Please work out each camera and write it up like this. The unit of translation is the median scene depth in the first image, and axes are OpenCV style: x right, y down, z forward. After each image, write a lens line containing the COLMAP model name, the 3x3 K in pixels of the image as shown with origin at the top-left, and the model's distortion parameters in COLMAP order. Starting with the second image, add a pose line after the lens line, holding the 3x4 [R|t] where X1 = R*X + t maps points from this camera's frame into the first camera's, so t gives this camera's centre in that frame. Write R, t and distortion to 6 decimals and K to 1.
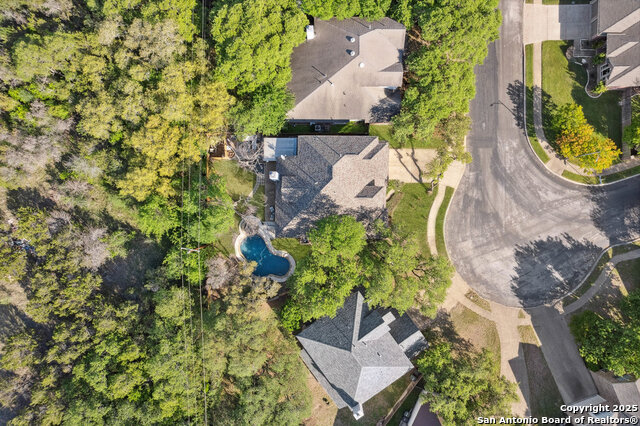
lens RADIAL K [[407.0, 0, 320.0], [0, 407.0, 213.0], [0, 0, 1]] dist [-0.081580, 0.074452]
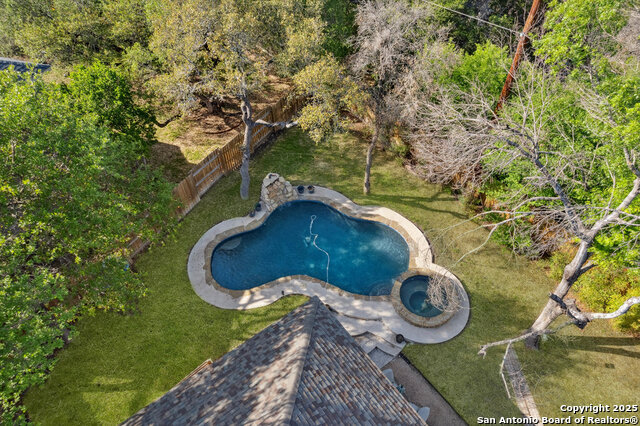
lens RADIAL K [[407.0, 0, 320.0], [0, 407.0, 213.0], [0, 0, 1]] dist [-0.081580, 0.074452]
pose [[-0.794157, 0.466390, -0.389609, -0.049413], [-0.607609, -0.597510, 0.523253, -0.027891], [0.011245, 0.652275, 0.757899, 0.822897]]
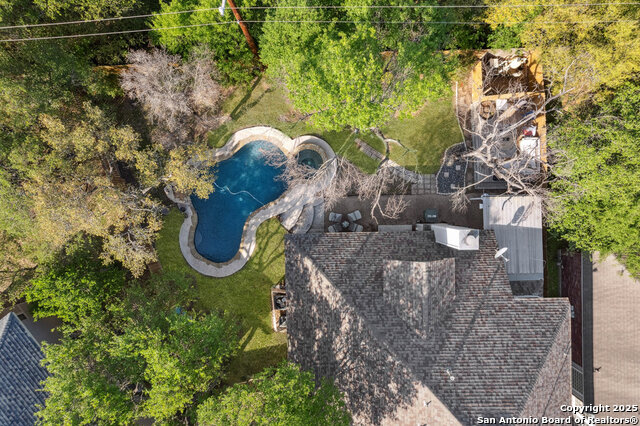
lens RADIAL K [[407.0, 0, 320.0], [0, 407.0, 213.0], [0, 0, 1]] dist [-0.081580, 0.074452]
pose [[0.035156, 0.998925, 0.030226, -0.143148], [-0.999372, 0.035005, 0.005483, 0.024345], [0.004419, -0.030400, 0.999528, 0.627441]]
